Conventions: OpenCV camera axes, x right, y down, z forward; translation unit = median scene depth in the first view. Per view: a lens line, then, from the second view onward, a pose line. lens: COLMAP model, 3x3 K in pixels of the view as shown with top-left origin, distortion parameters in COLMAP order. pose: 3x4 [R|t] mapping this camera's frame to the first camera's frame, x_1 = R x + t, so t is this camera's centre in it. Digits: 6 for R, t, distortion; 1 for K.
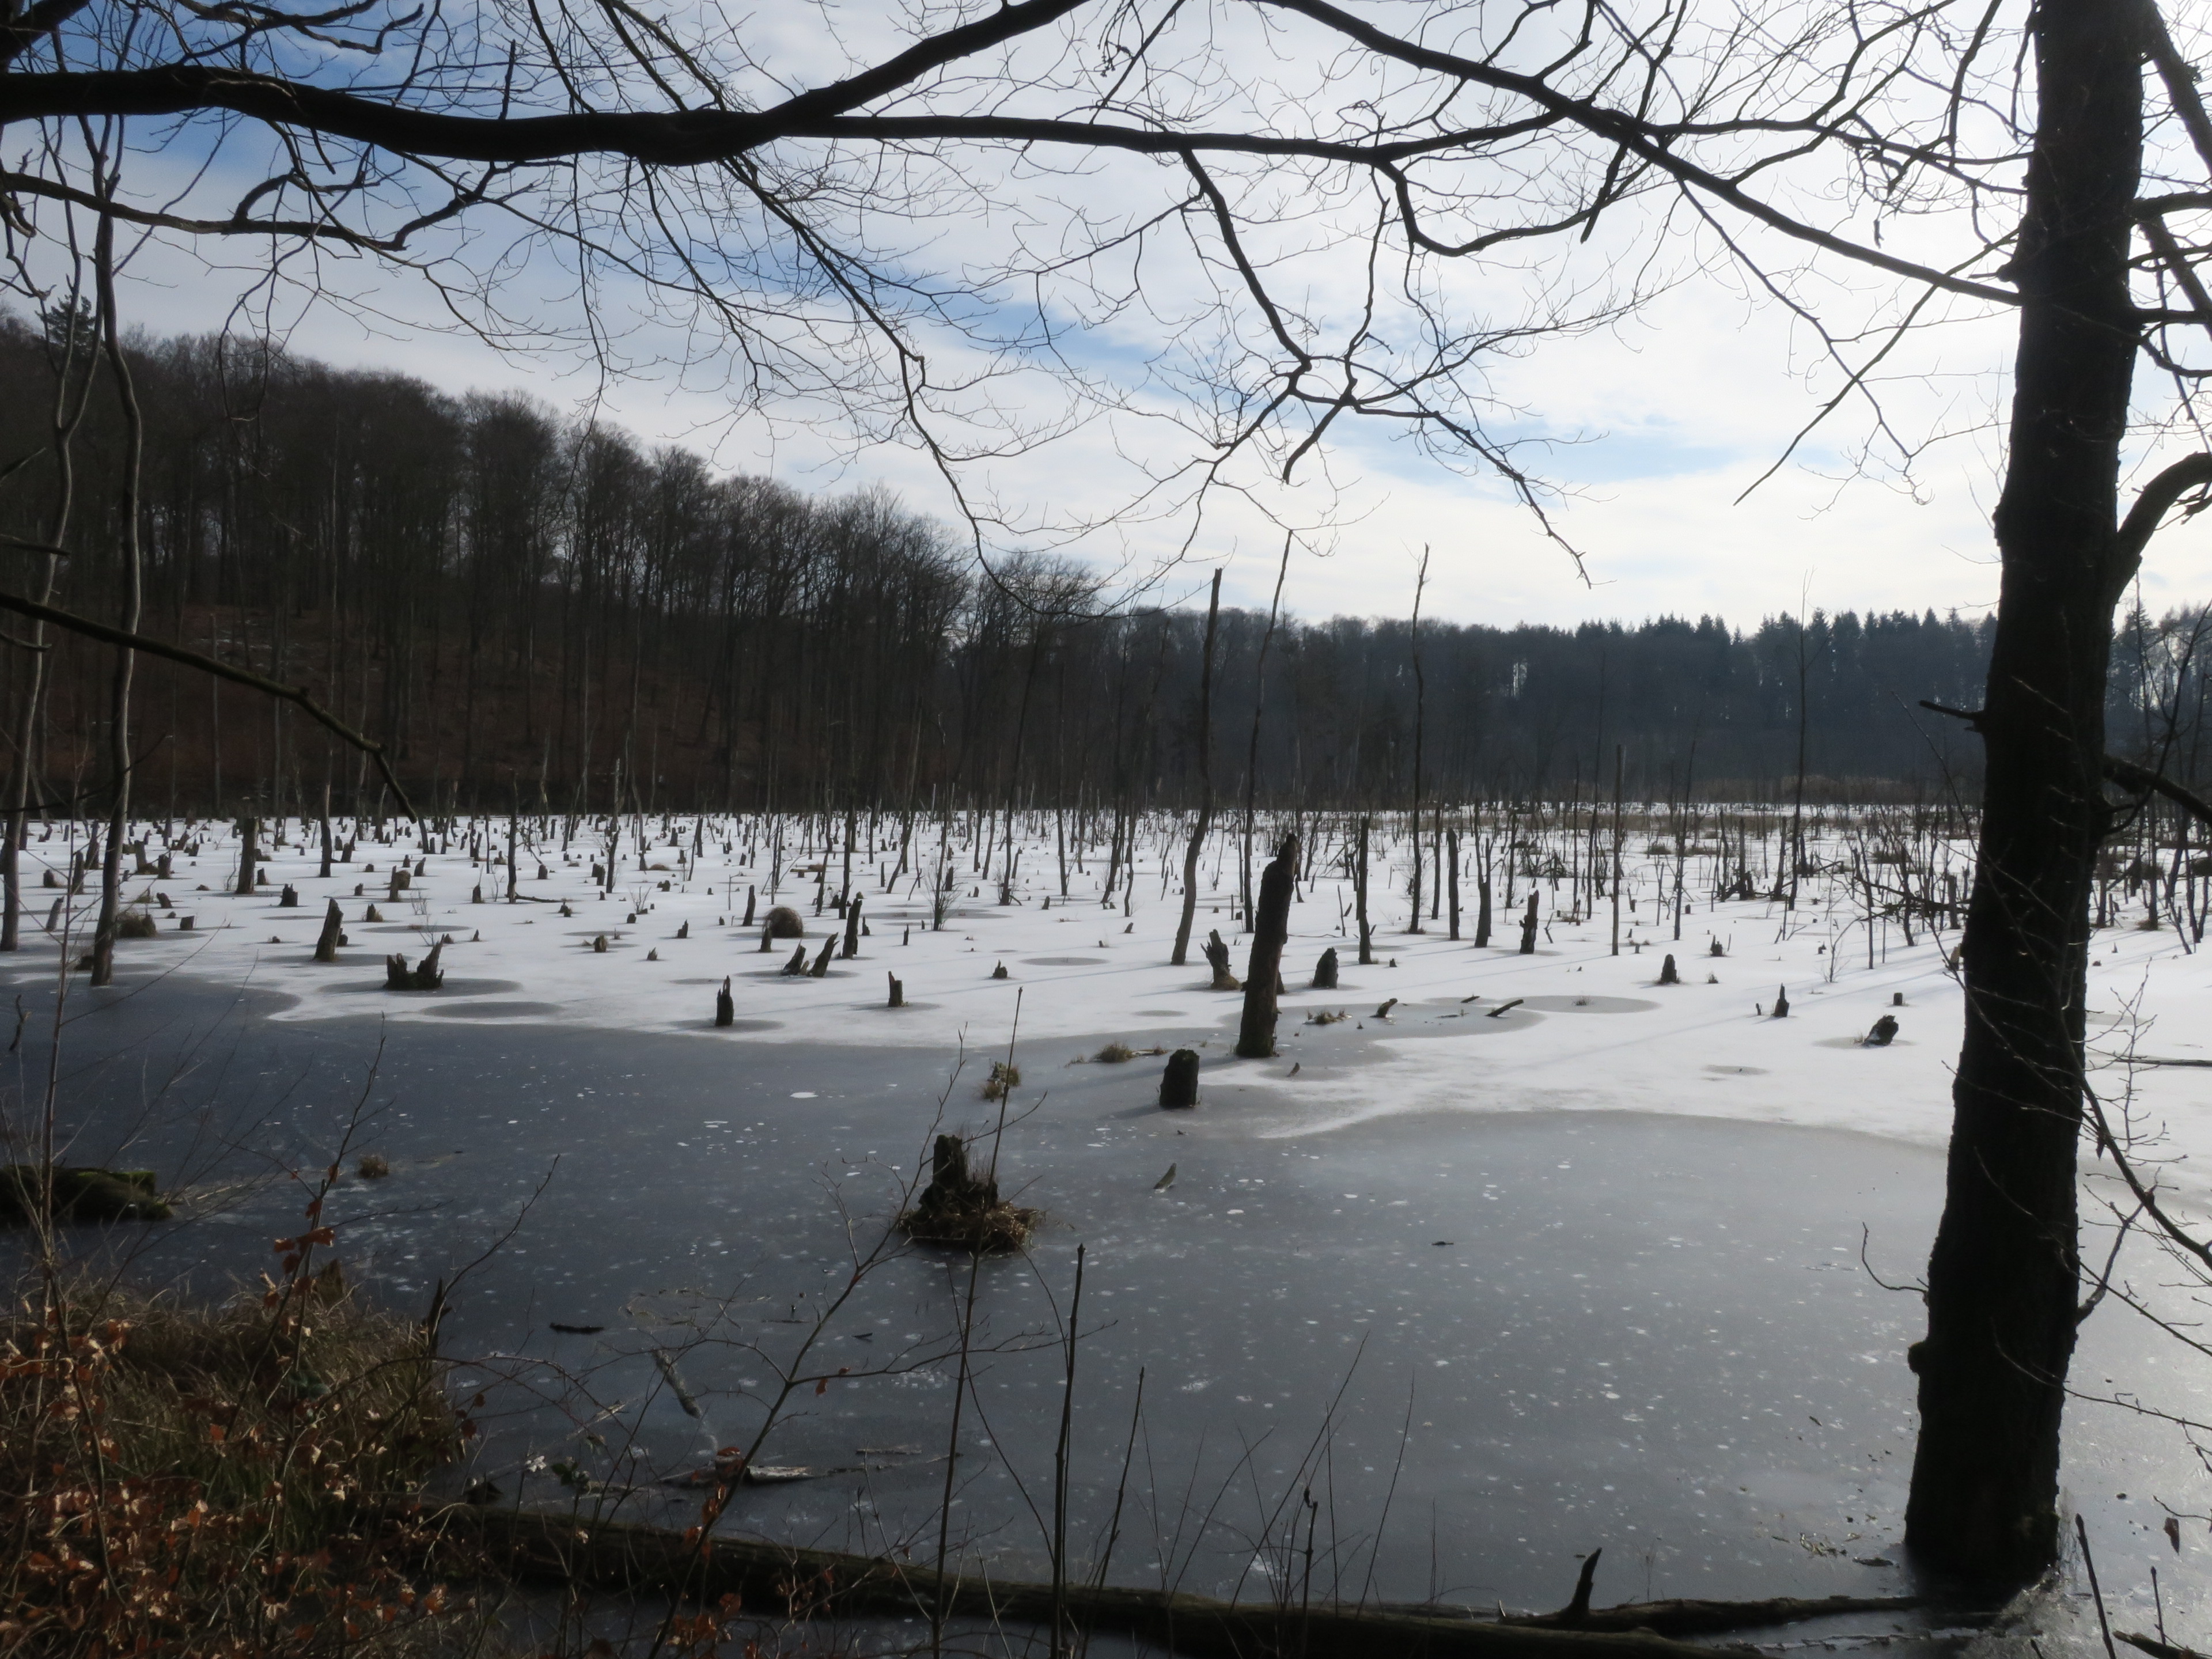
lens RADIAL K [[1978.1, 0, 1102.2], [0, 1978.1, 836.3], [0, 0, 1]] dist [-0.011817, -0.011812]
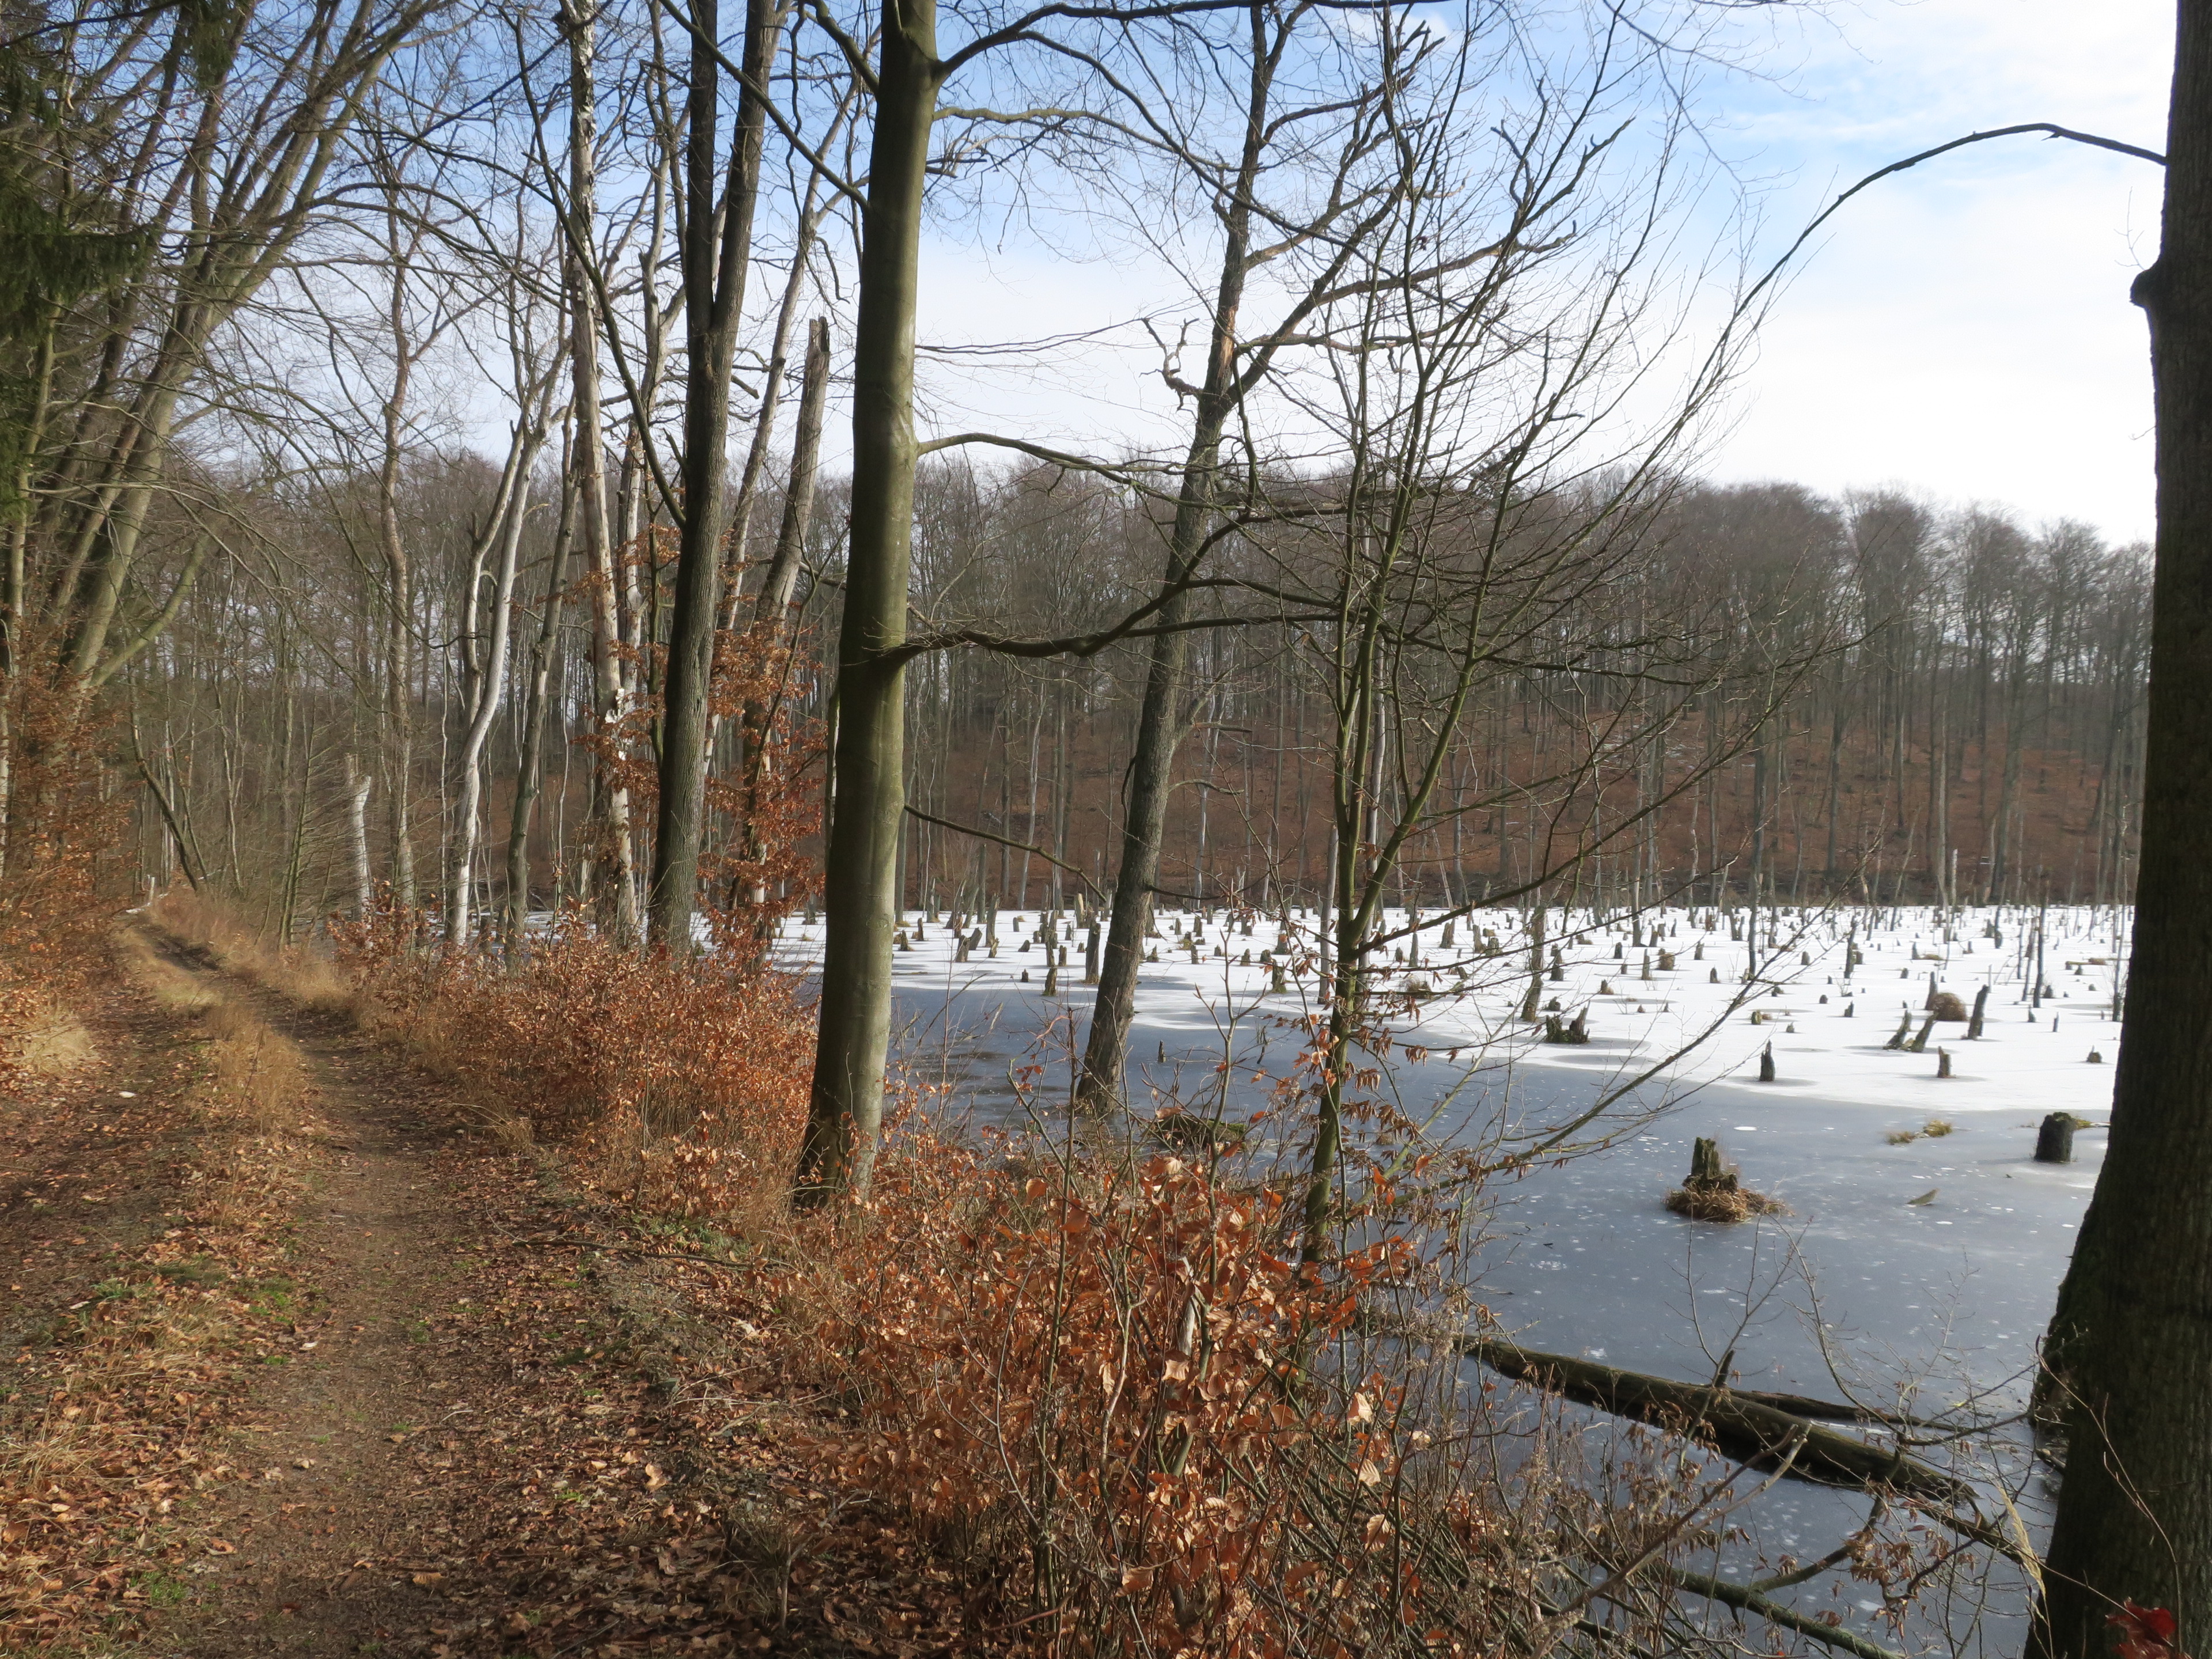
lens RADIAL K [[1978.1, 0, 1104.6], [0, 1978.1, 828.0], [0, 0, 1]] dist [-0.011817, -0.011812]
pose [[0.771595, -0.021337, -0.635757, 0.206678], [-0.009993, 0.998907, -0.045653, 0.000273], [0.636036, 0.041578, 0.770538, -0.146051]]
